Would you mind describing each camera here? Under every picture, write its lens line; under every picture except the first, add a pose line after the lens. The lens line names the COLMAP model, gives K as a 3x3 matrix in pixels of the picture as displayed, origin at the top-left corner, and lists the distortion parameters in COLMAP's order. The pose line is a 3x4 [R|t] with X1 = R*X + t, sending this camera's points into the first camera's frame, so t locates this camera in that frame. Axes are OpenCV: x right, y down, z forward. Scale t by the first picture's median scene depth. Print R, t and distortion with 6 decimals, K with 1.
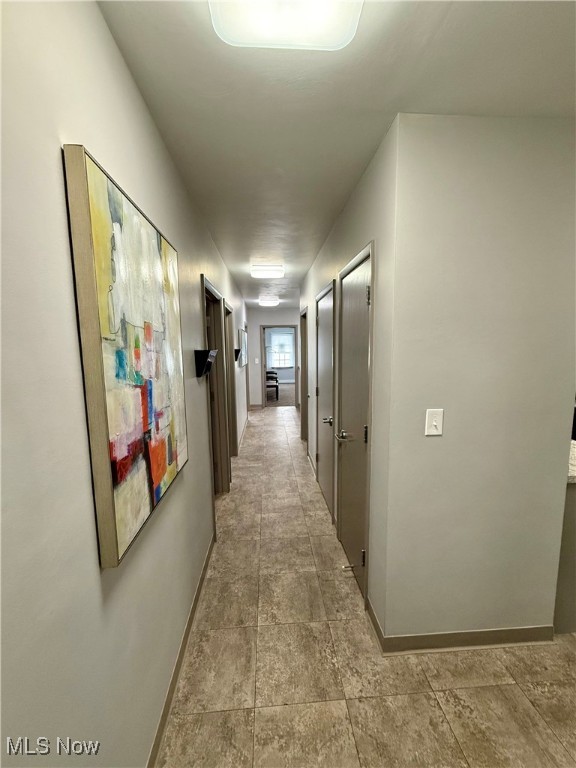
lens RADIAL K [[310.7, 0, 288.0], [0, 310.7, 384.0], [0, 0, 1]] dist [0.000530, 0.000191]
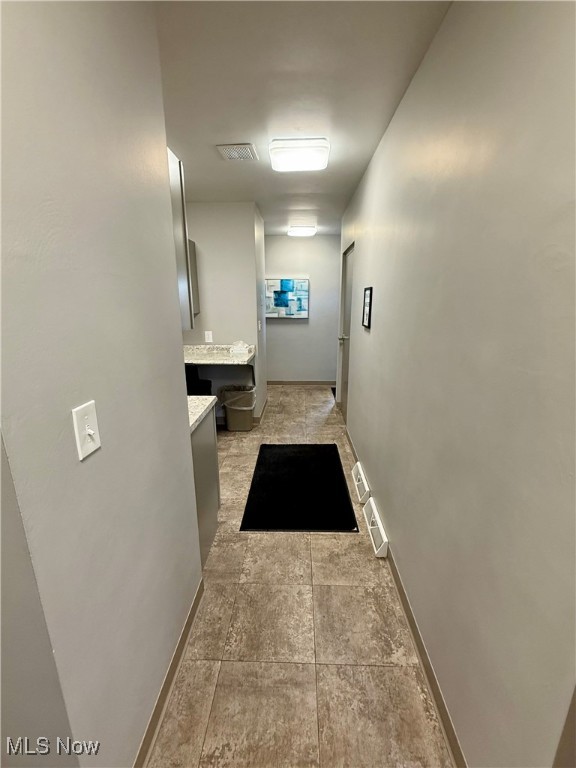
lens RADIAL K [[329.5, 0, 288.0], [0, 329.5, 384.0], [0, 0, 1]] dist [0.001018, -0.000194]
pose [[0.104017, -0.232349, 0.967054, -0.005156], [0.123876, 0.967784, 0.219200, -0.028769], [-0.986831, 0.096994, 0.129449, 0.593918]]
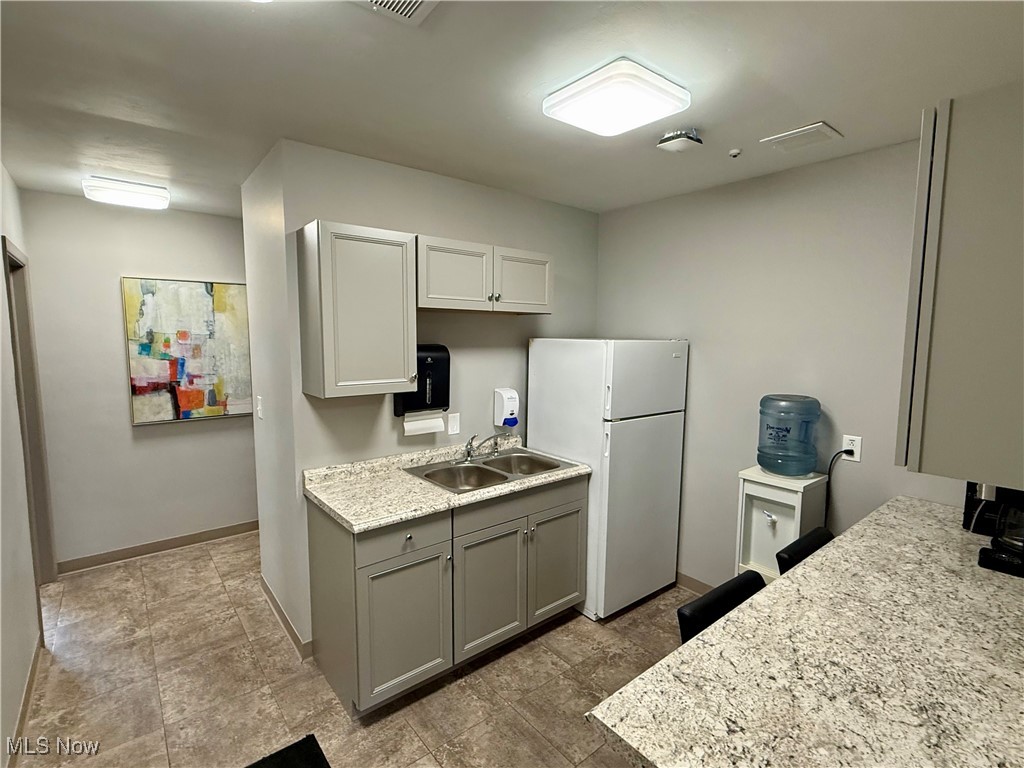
lens RADIAL K [[490.9, 0, 512.0], [0, 490.9, 384.0], [0, 0, 1]] dist [0.003771, 0.000522]
pose [[0.576903, 0.103013, -0.810291, 2.673196], [-0.113363, 0.992513, 0.045468, -0.182661], [0.808908, 0.065627, 0.584261, 0.653895]]
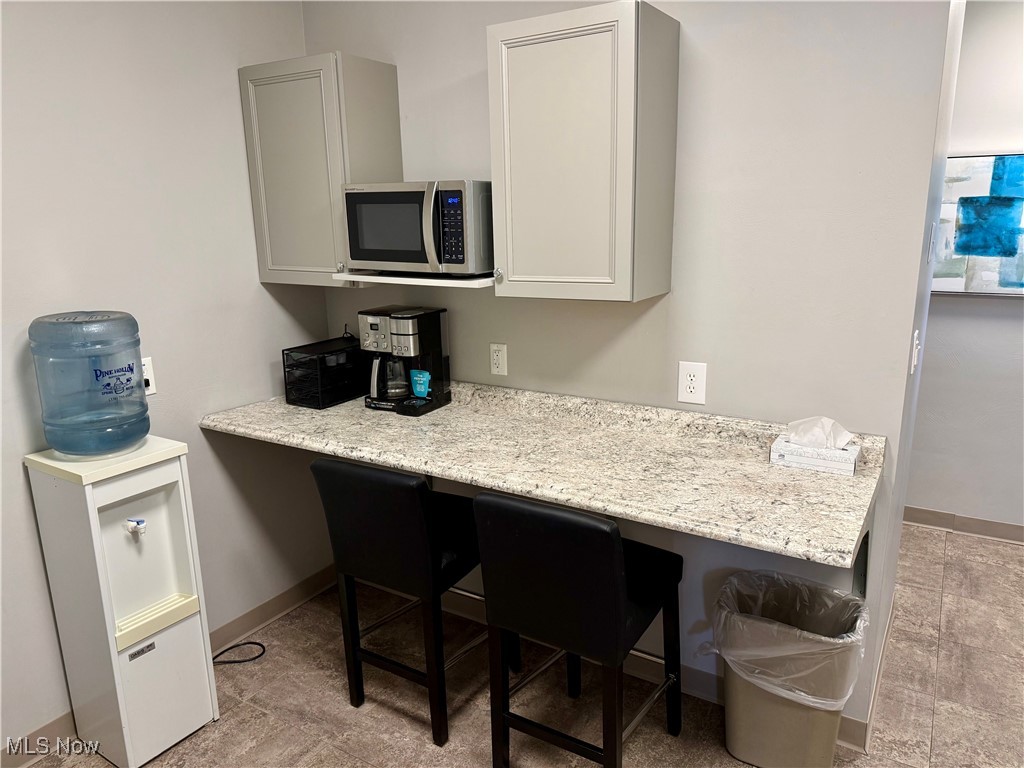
lens RADIAL K [[714.4, 0, 512.0], [0, 714.4, 384.0], [0, 0, 1]] dist [0.074493, -0.088780]
pose [[0.578375, -0.176724, 0.796399, 1.167979], [0.103845, 0.984260, 0.142995, -0.152169], [-0.809134, -0.000002, 0.587624, 0.951258]]
